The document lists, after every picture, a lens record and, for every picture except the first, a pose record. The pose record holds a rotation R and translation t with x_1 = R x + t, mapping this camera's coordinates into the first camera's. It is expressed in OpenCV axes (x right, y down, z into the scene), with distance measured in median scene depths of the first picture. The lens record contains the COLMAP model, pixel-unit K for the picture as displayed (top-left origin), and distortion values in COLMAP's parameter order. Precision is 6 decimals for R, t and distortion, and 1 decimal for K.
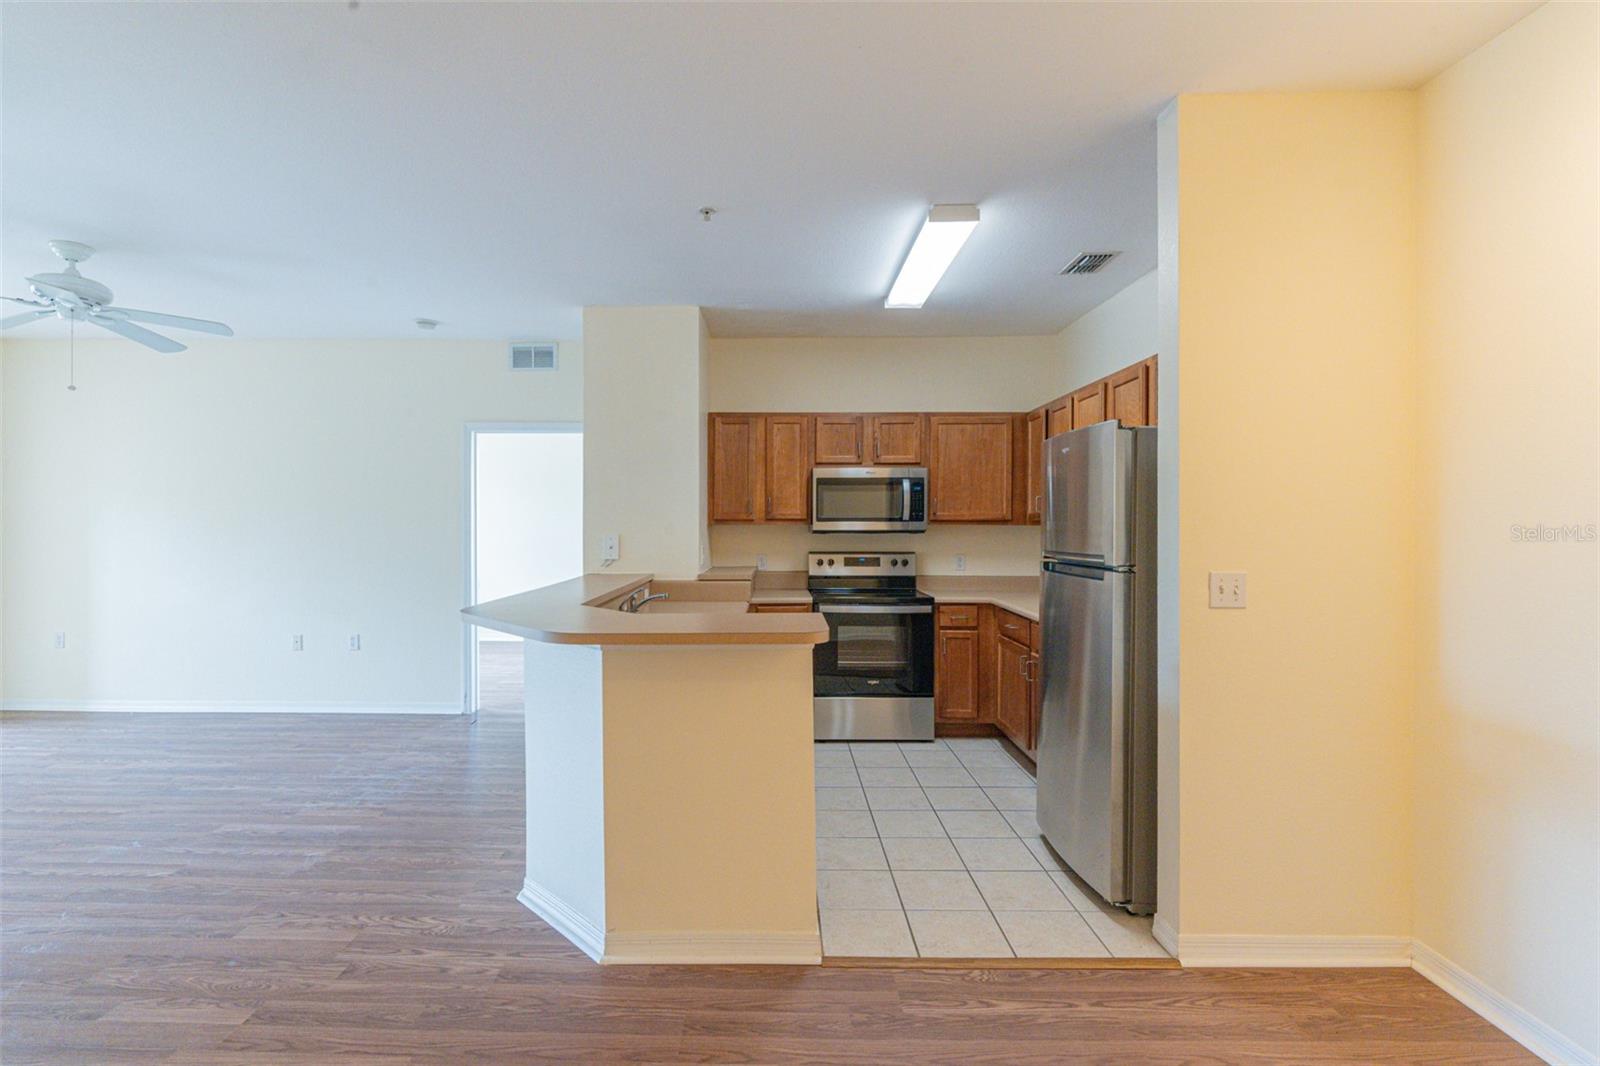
lens RADIAL K [[727.7, 0, 769.3], [0, 727.7, 534.2], [0, 0, 1]] dist [0.001749, -0.000197]
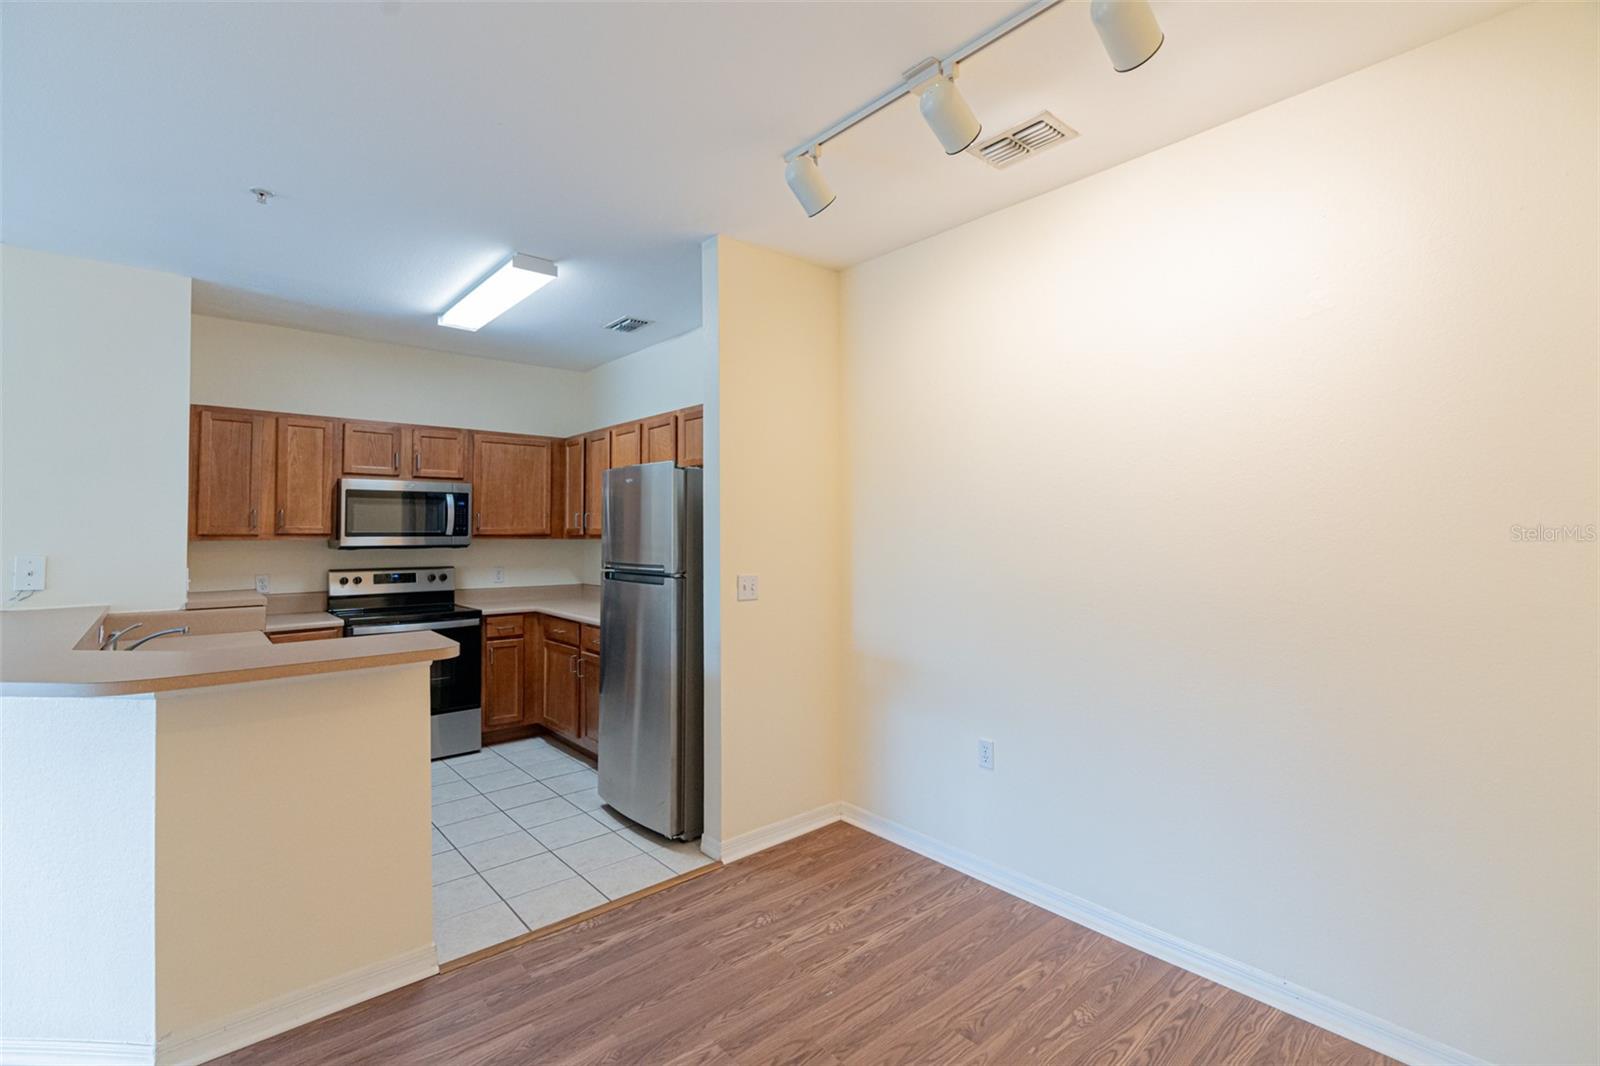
lens RADIAL K [[727.7, 0, 796.9], [0, 727.7, 518.4], [0, 0, 1]] dist [0.001749, -0.000197]
pose [[0.738812, 0.011348, 0.673816, -0.133385], [0.010591, 0.999539, -0.028446, -0.008267], [-0.673829, 0.028153, 0.738351, -0.061489]]
